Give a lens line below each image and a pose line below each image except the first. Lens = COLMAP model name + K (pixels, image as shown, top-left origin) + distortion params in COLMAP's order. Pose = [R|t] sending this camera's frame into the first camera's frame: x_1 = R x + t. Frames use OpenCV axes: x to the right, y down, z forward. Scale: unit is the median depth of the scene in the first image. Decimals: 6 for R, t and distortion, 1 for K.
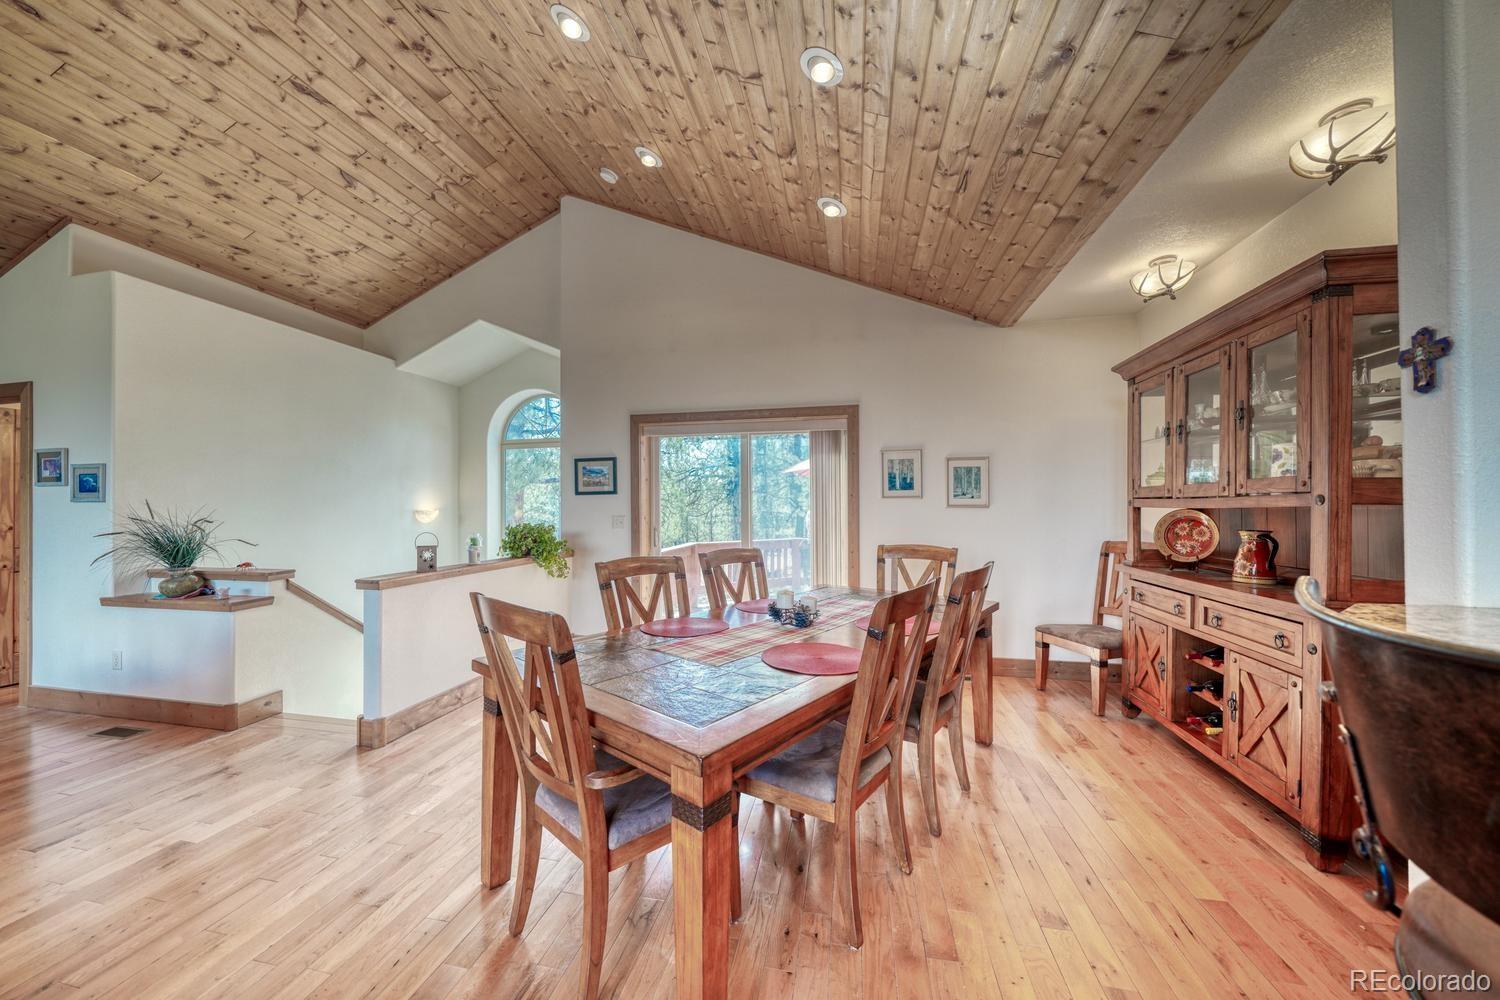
lens RADIAL K [[523.9, 0, 743.1], [0, 523.9, 502.3], [0, 0, 1]] dist [-0.002374, 0.000115]
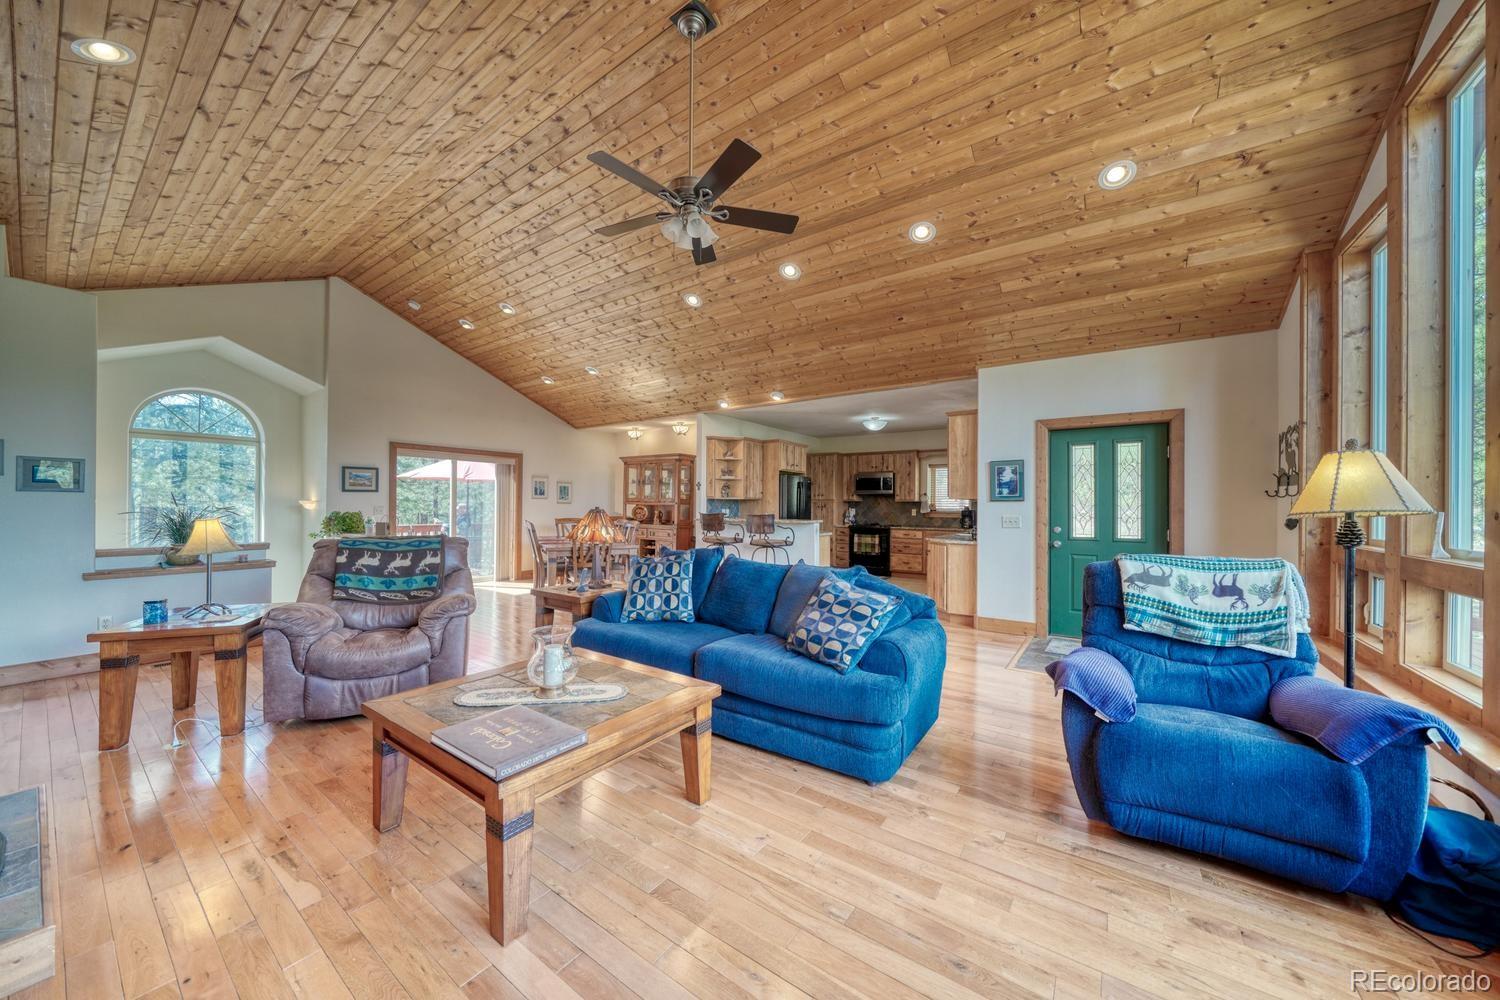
lens RADIAL K [[523.9, 0, 739.6], [0, 523.9, 498.5], [0, 0, 1]] dist [-0.002374, 0.000115]
pose [[0.400128, 0.018587, 0.916271, -1.439898], [-0.025359, 0.999636, -0.009205, -0.010855], [-0.916108, -0.019553, 0.400454, -0.685207]]
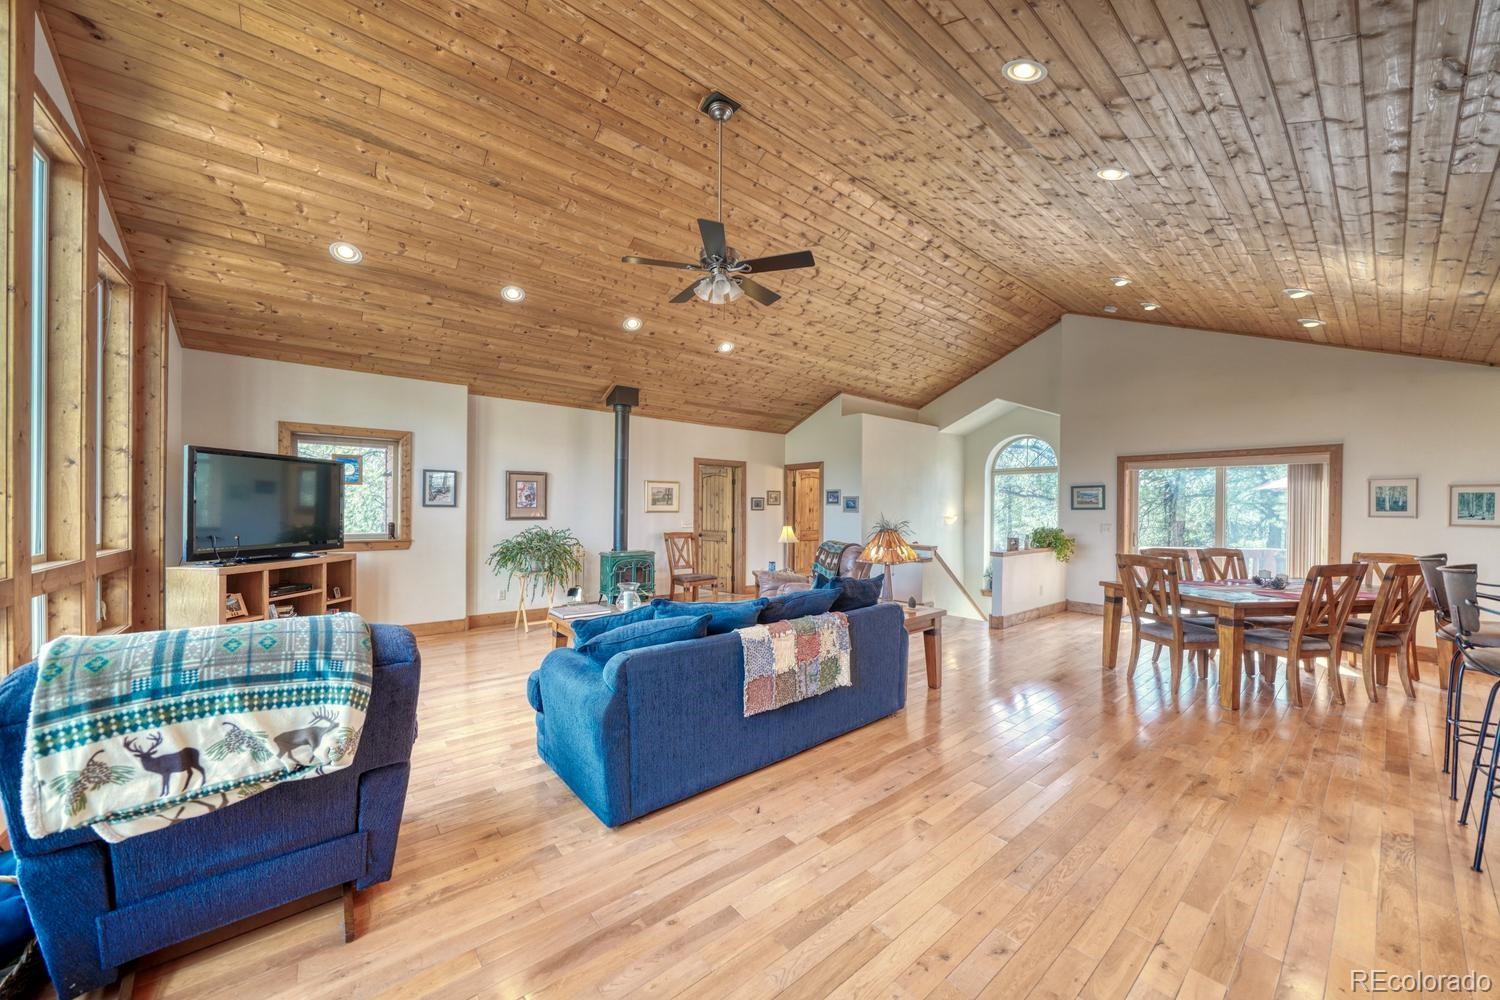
lens RADIAL K [[523.9, 0, 741.1], [0, 523.9, 514.4], [0, 0, 1]] dist [-0.002374, 0.000115]
pose [[0.774577, 0.019623, -0.632175, -0.115796], [-0.003097, 0.999624, 0.027234, -0.046157], [0.632472, -0.019137, 0.774346, -0.977864]]
